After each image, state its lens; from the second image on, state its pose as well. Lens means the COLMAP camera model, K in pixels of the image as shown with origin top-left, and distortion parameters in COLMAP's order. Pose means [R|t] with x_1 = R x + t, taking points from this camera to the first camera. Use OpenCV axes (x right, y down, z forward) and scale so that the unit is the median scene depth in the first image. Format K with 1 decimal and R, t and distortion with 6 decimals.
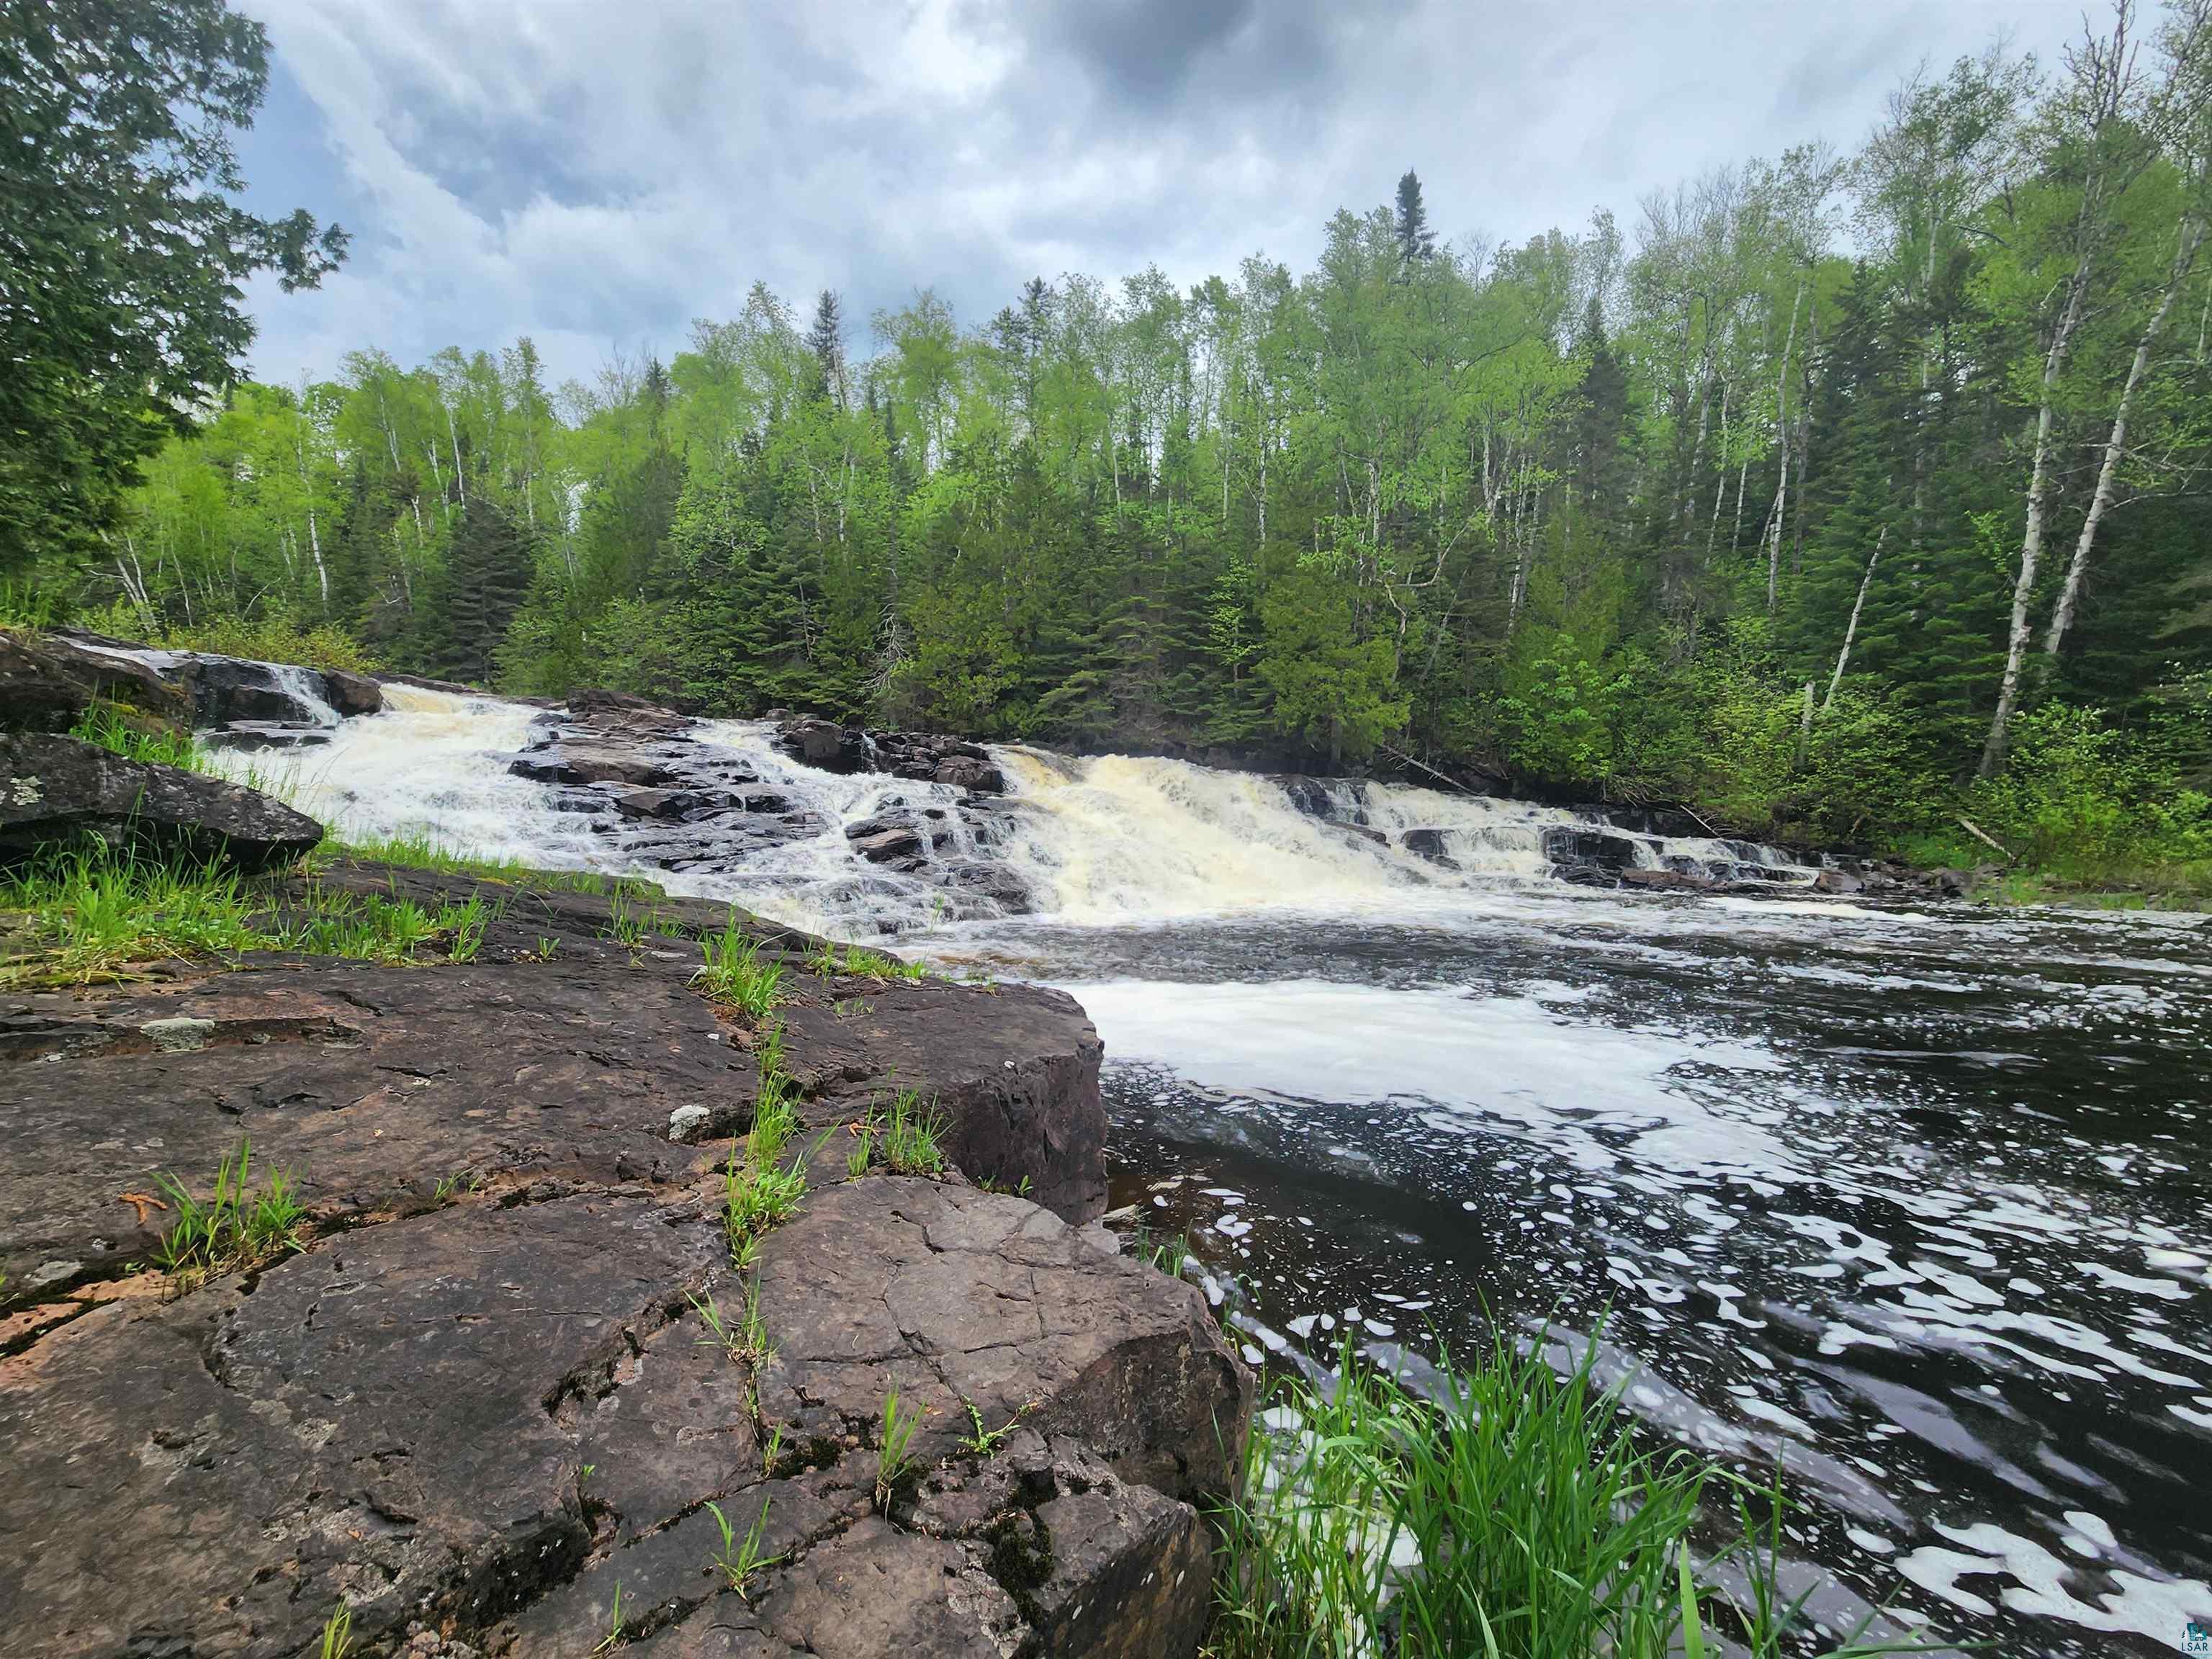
lens RADIAL K [[890.2, 0, 1103.6], [0, 890.2, 824.8], [0, 0, 1]] dist [-0.004318, 0.000762]
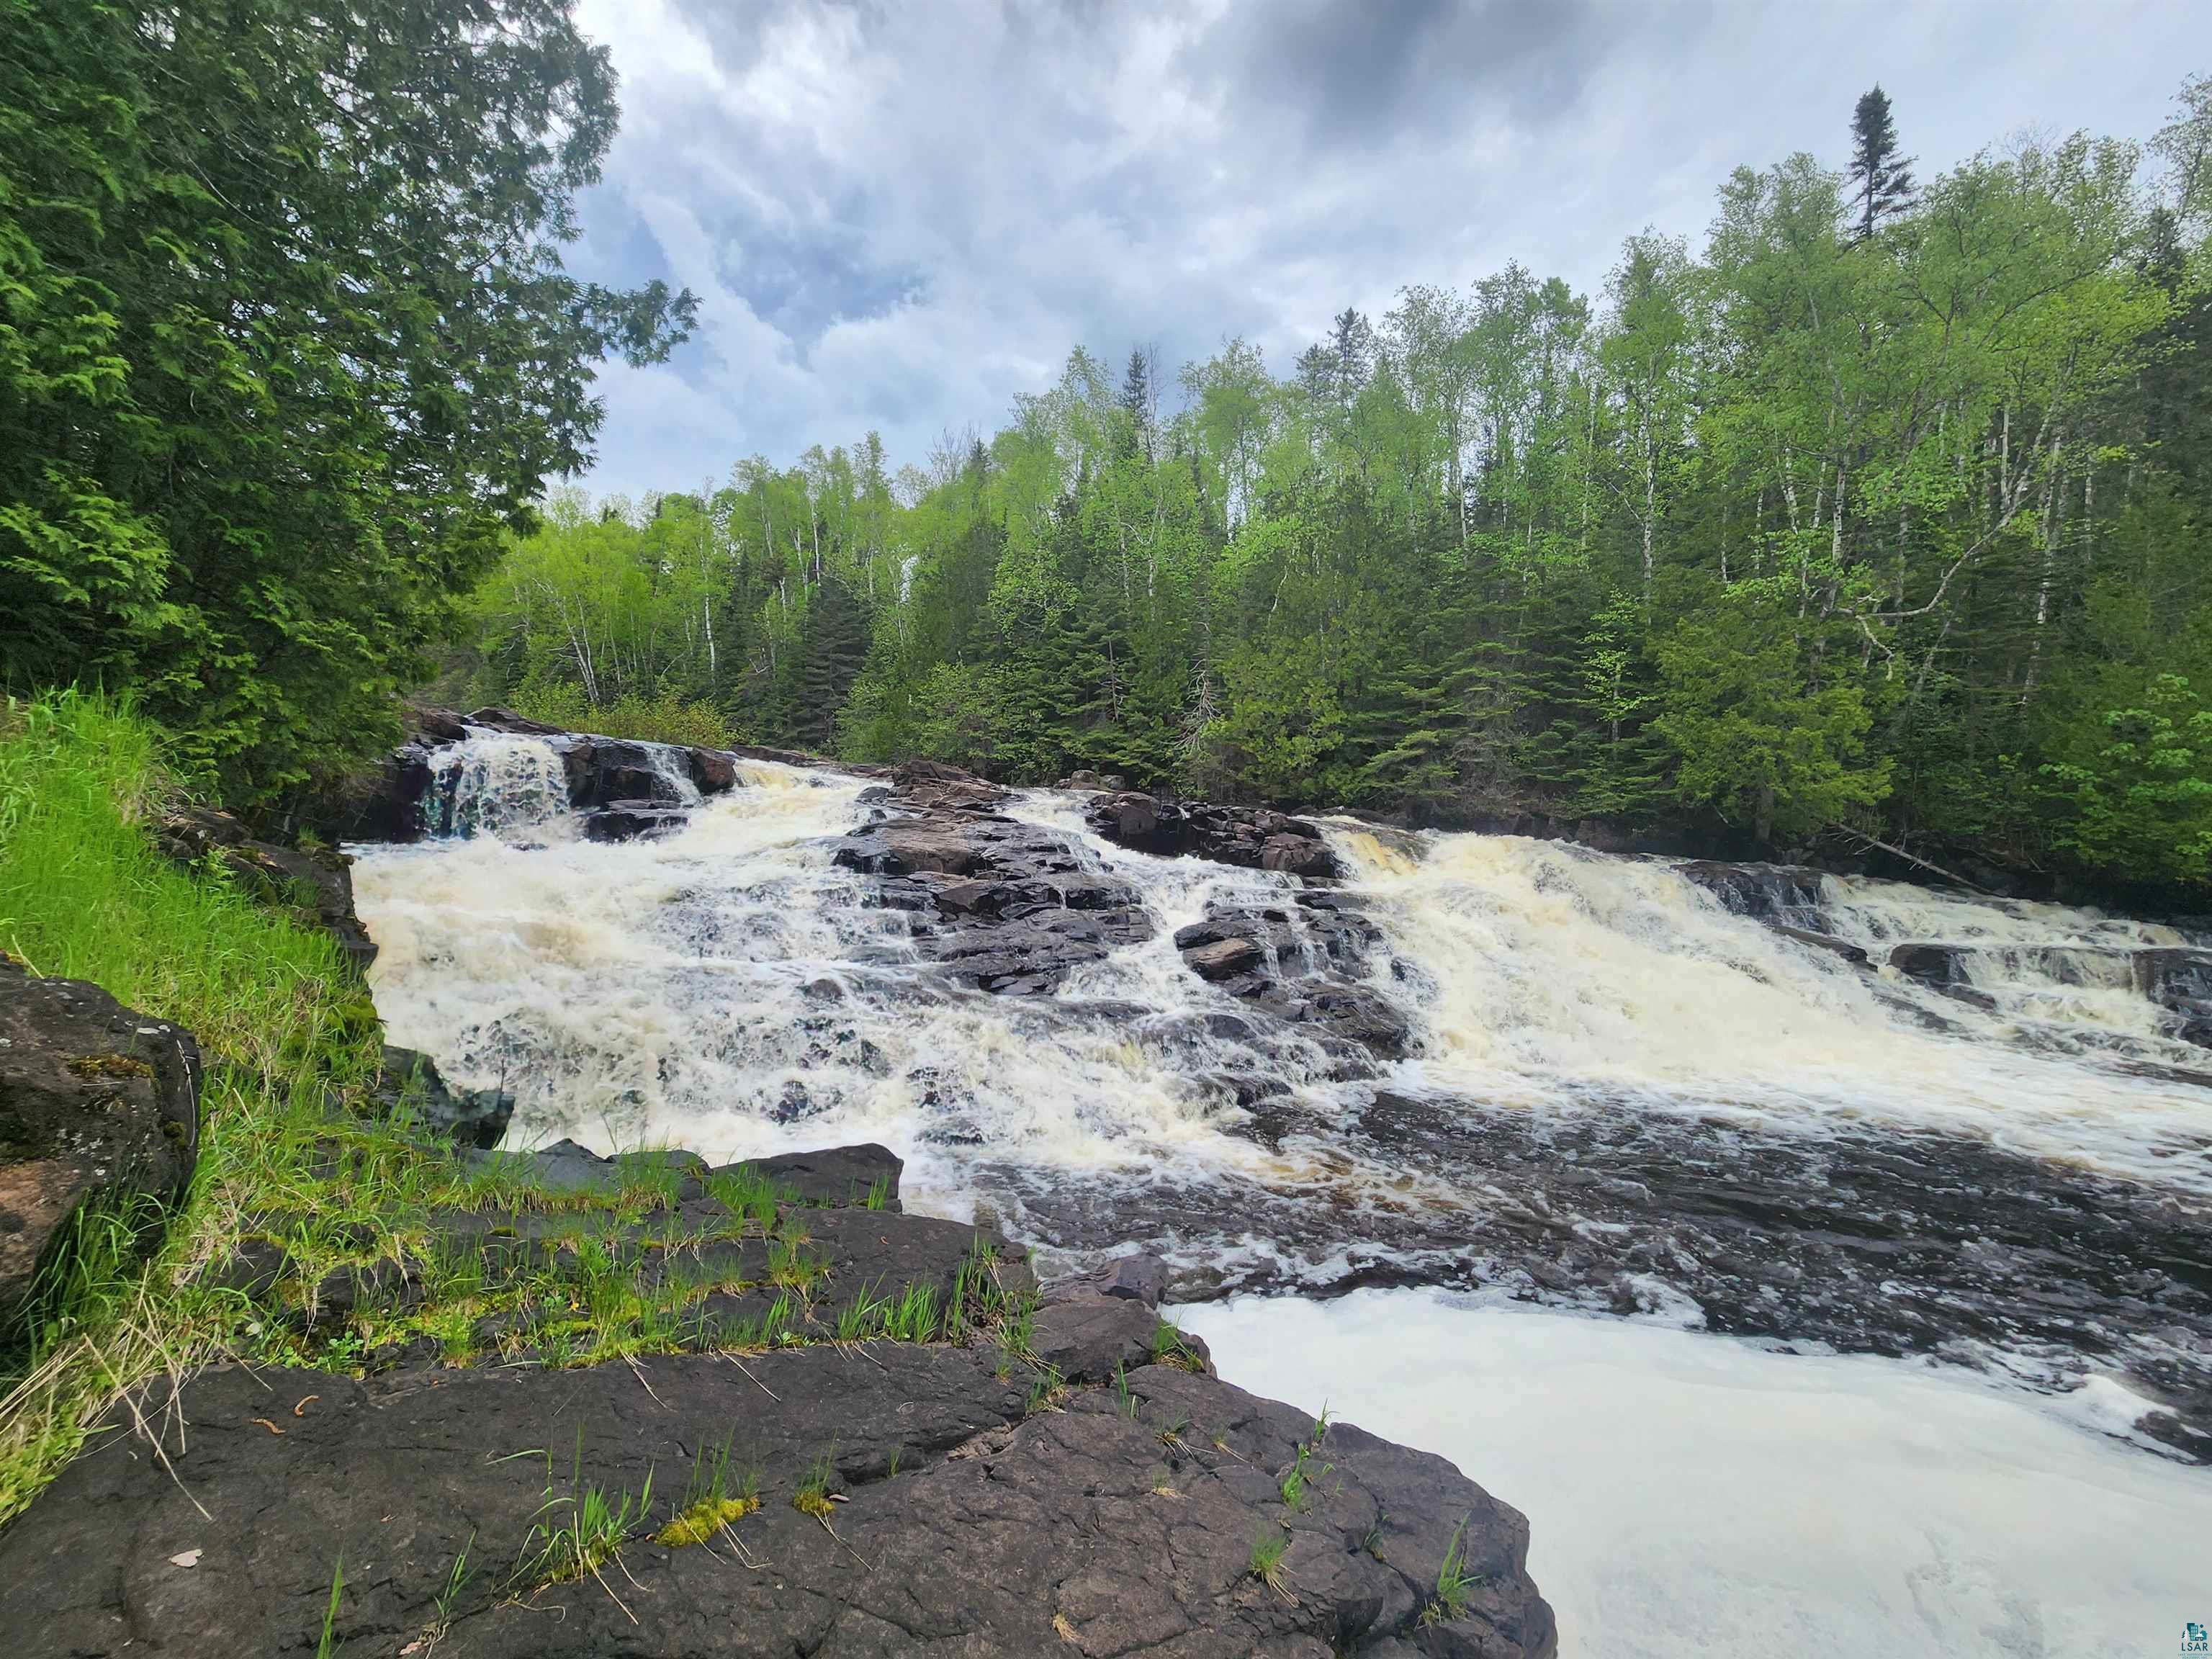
lens RADIAL K [[890.2, 0, 1108.8], [0, 890.2, 832.7], [0, 0, 1]] dist [-0.004318, 0.000762]
pose [[0.954716, 0.021739, -0.296725, -0.056385], [-0.033375, 0.998857, -0.034203, -0.035112], [0.295642, 0.042558, 0.954350, 0.092109]]
